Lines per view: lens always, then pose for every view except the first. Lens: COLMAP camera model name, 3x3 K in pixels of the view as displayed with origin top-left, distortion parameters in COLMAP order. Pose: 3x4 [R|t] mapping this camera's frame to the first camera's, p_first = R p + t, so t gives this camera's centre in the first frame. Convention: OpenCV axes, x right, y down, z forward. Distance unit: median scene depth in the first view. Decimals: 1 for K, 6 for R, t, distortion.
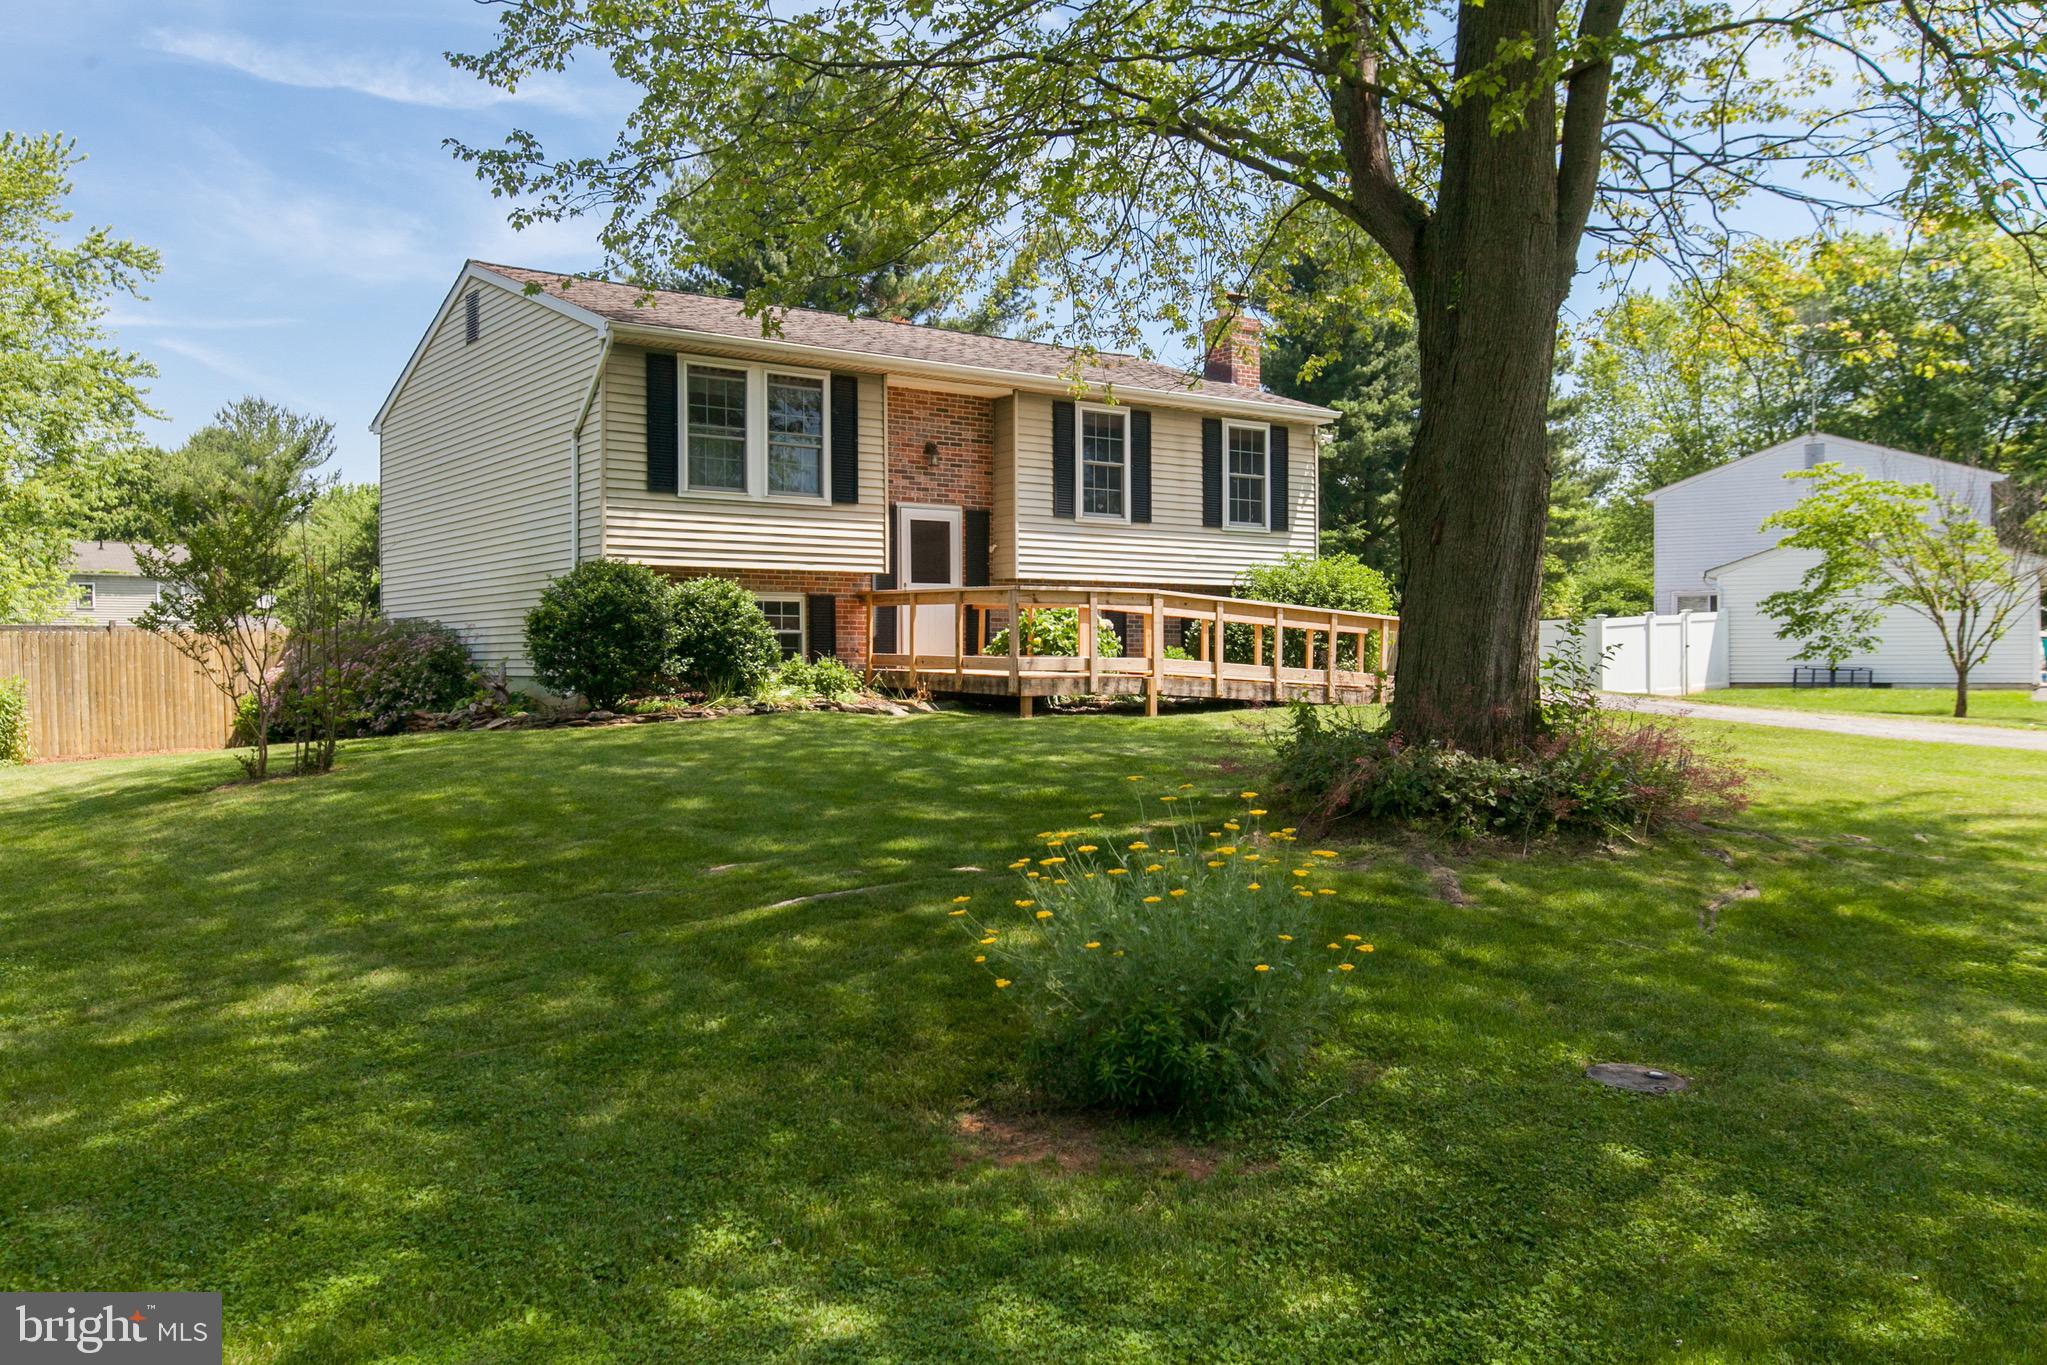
lens RADIAL K [[1572.6, 0, 1023.7], [0, 1572.6, 700.6], [0, 0, 1]] dist [-0.007141, -0.010920]
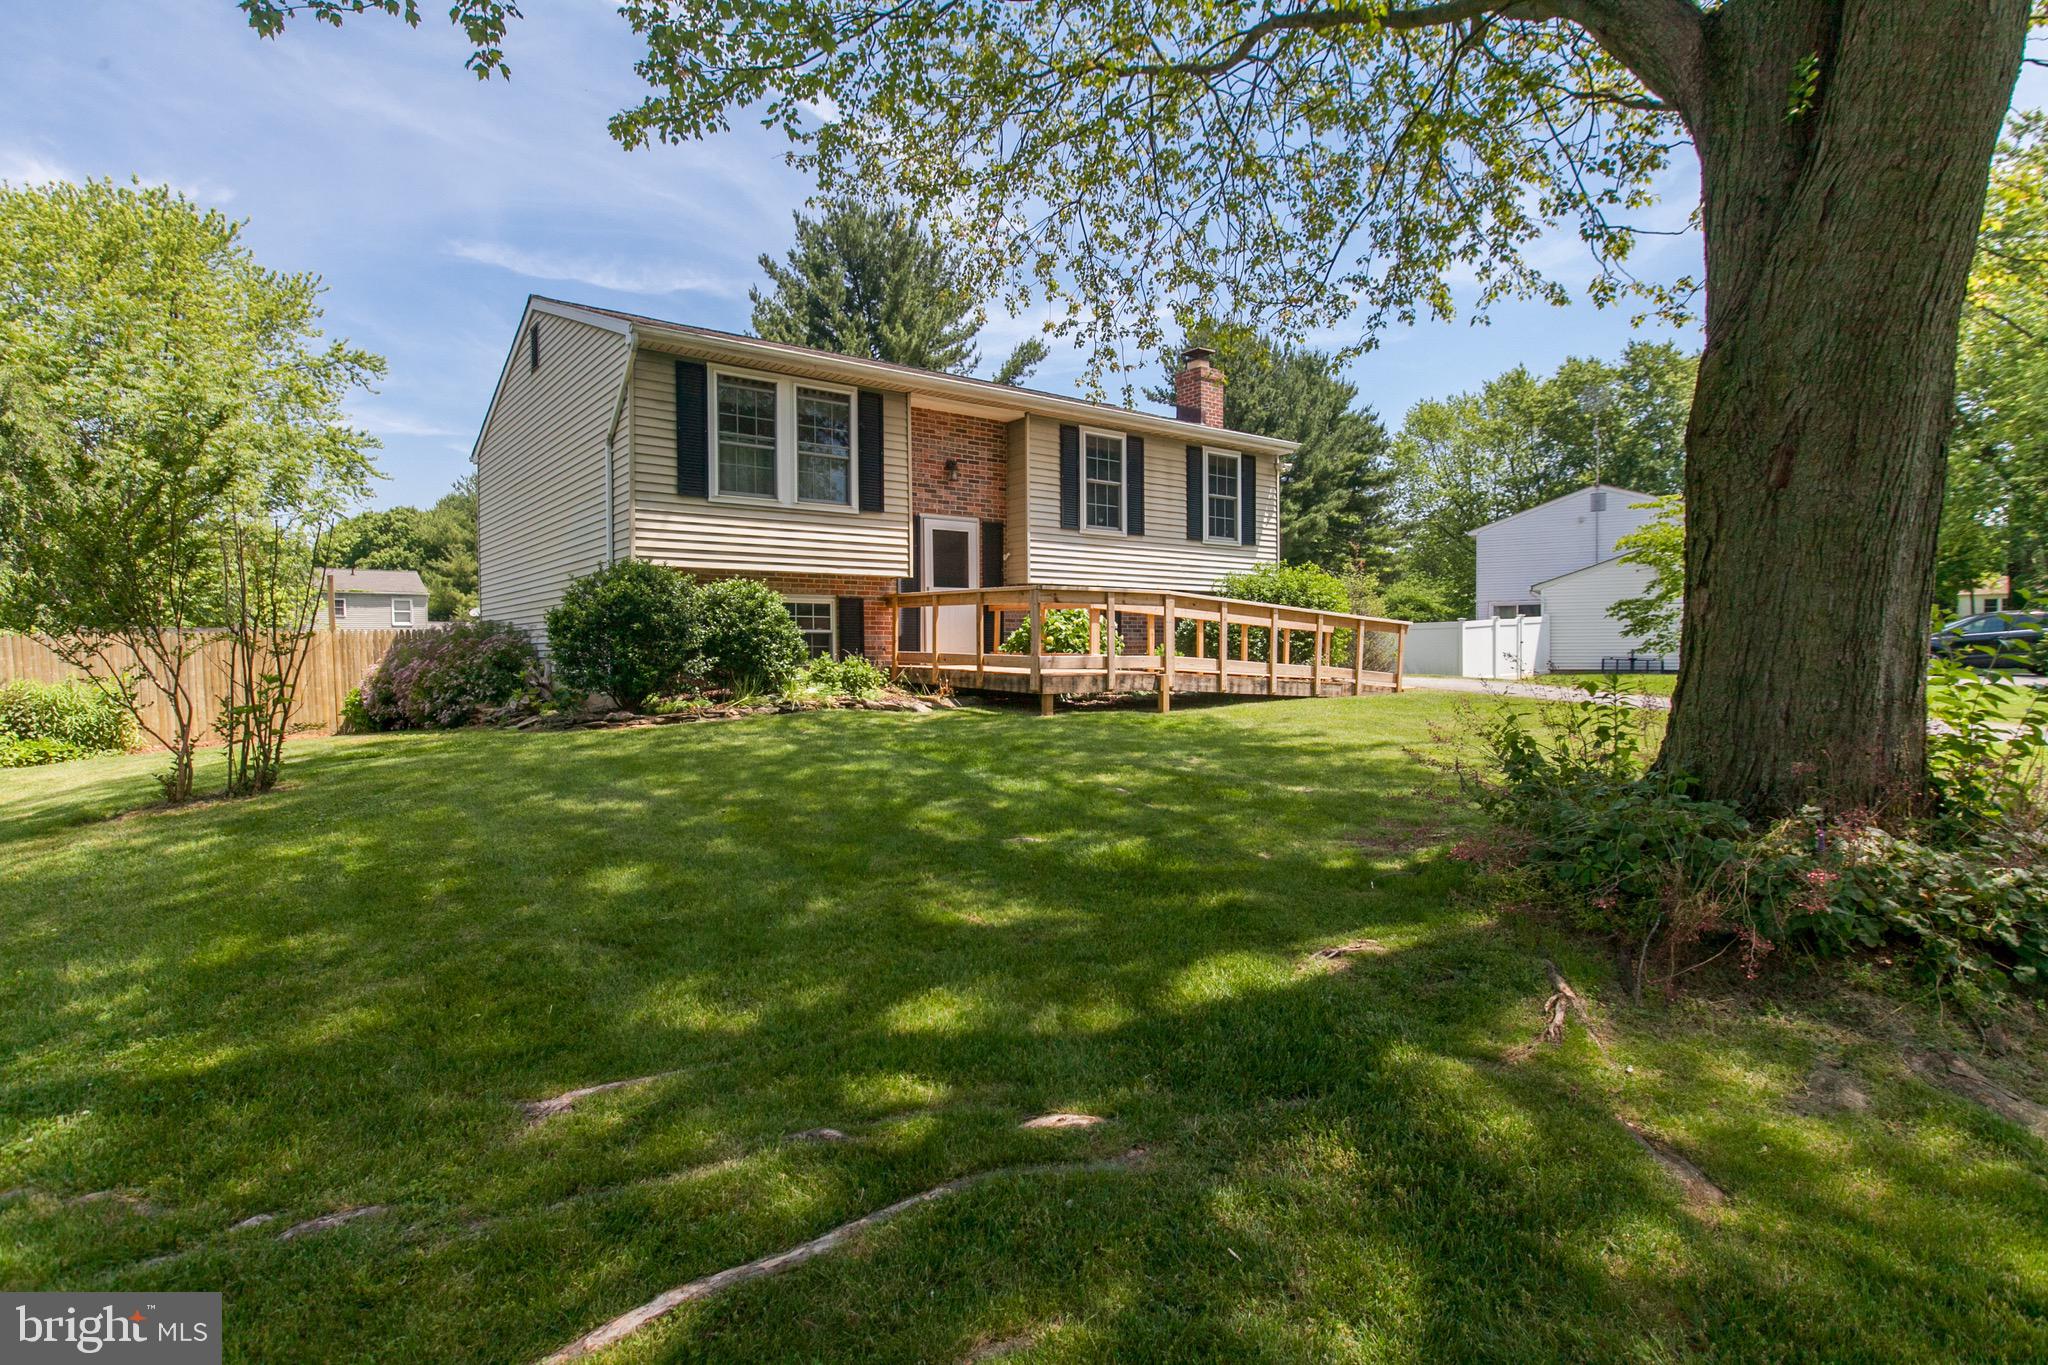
lens RADIAL K [[1014.4, 0, 1022.4], [0, 1014.4, 685.9], [0, 0, 1]] dist [-0.018736, 0.000243]
pose [[0.999835, -0.002661, 0.017962, -0.023005], [0.002507, 0.999960, 0.008597, -0.012013], [-0.017984, -0.008551, 0.999802, 0.298456]]
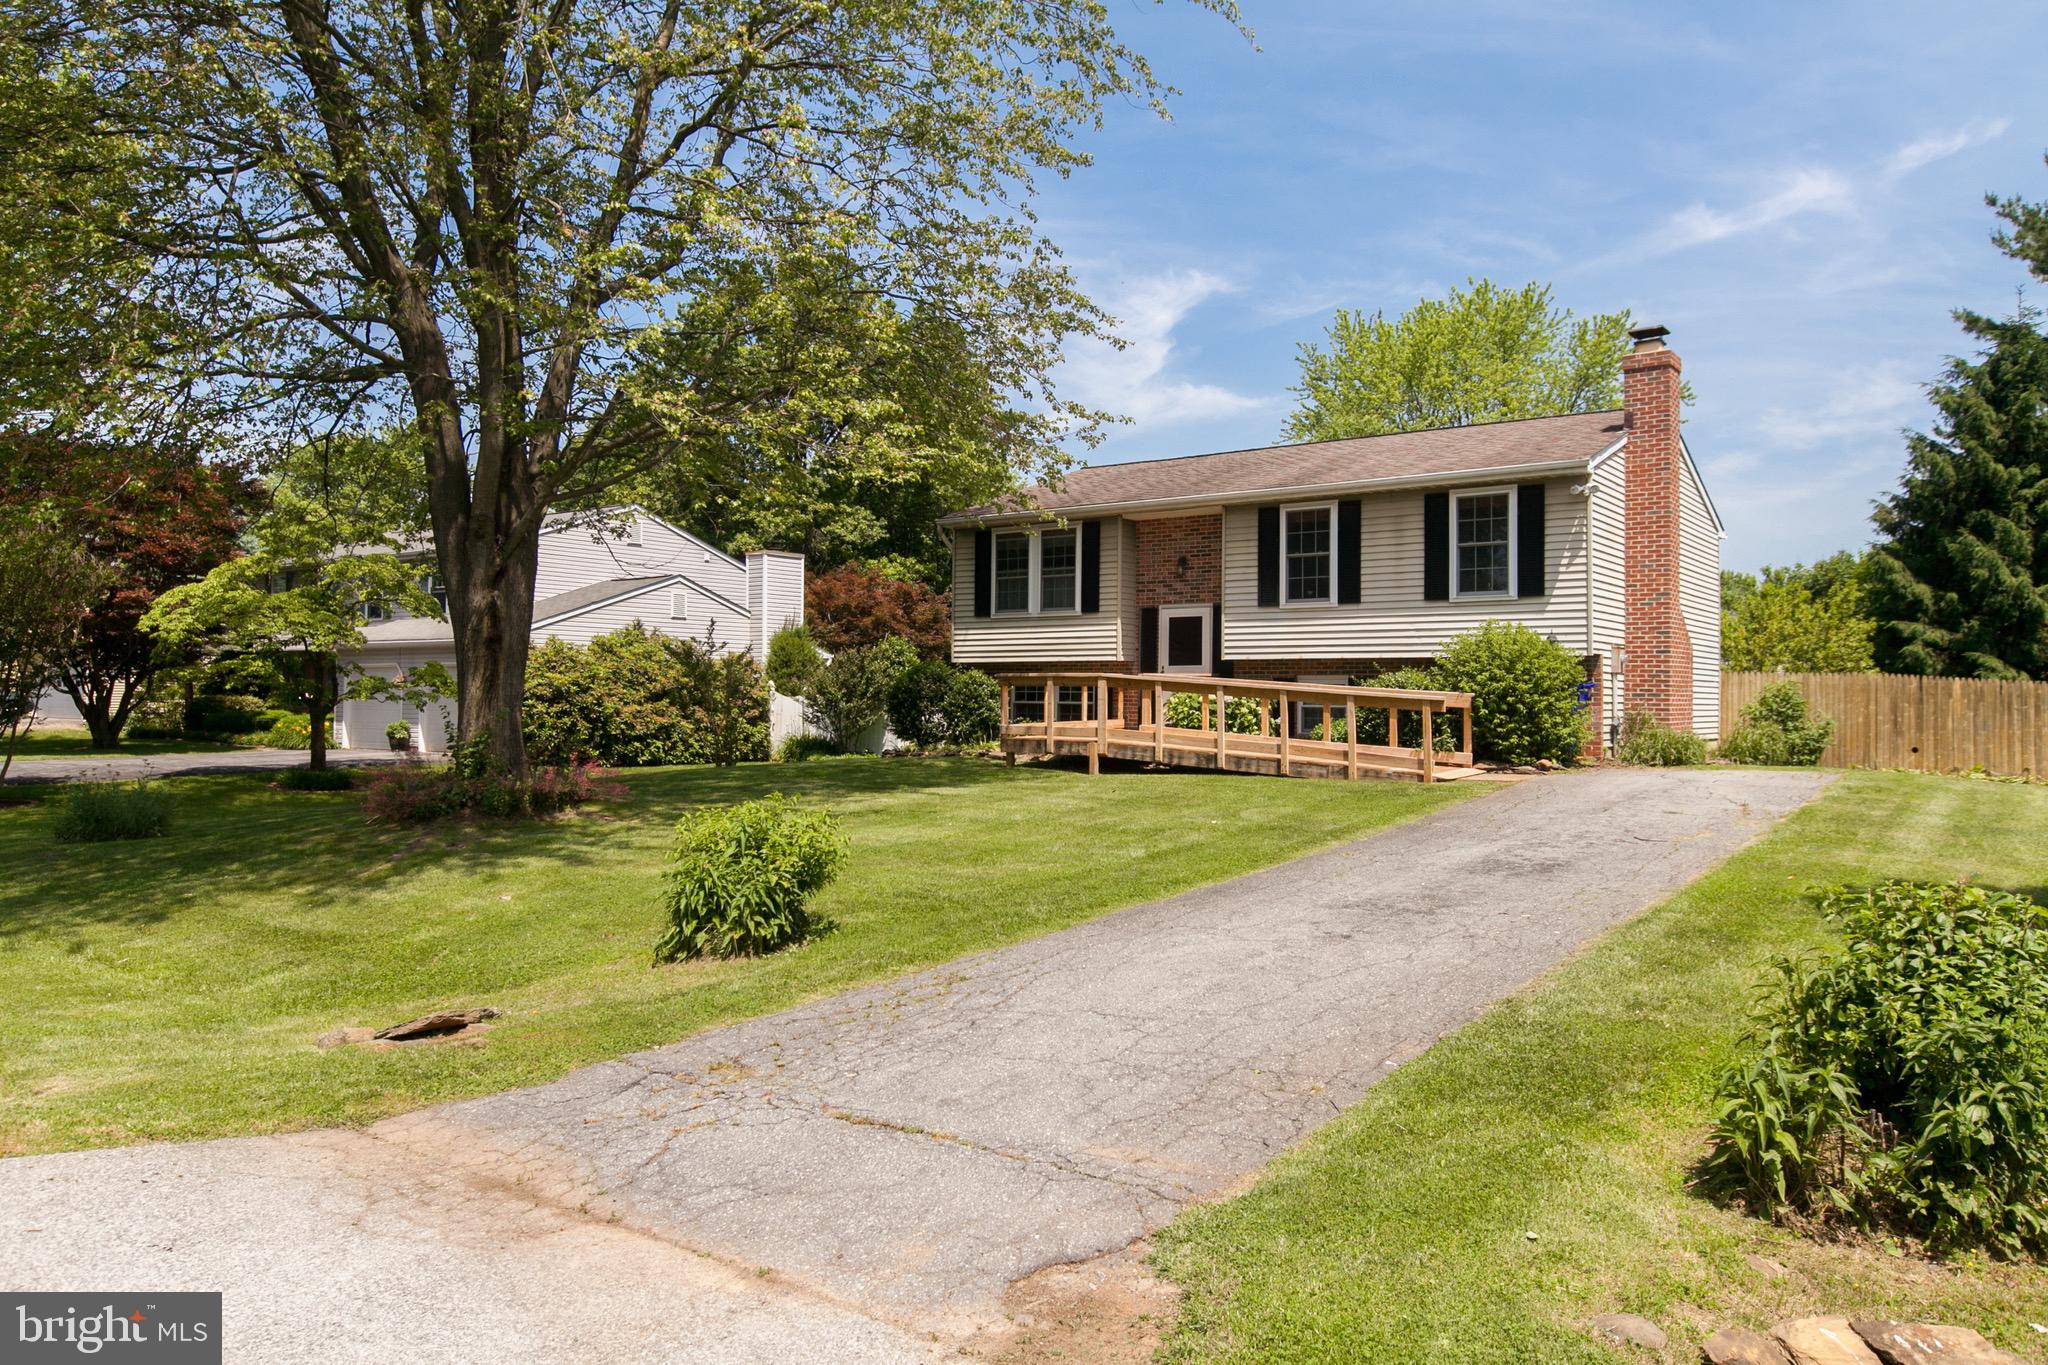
lens RADIAL K [[1431.9, 0, 1014.7], [0, 1431.9, 675.9], [0, 0, 1]] dist [0.000249, -0.006481]
pose [[0.291533, -0.011177, -0.956495, 1.061991], [-0.035029, 0.999136, -0.022352, -0.036966], [0.955919, 0.040021, 0.290890, 0.552183]]
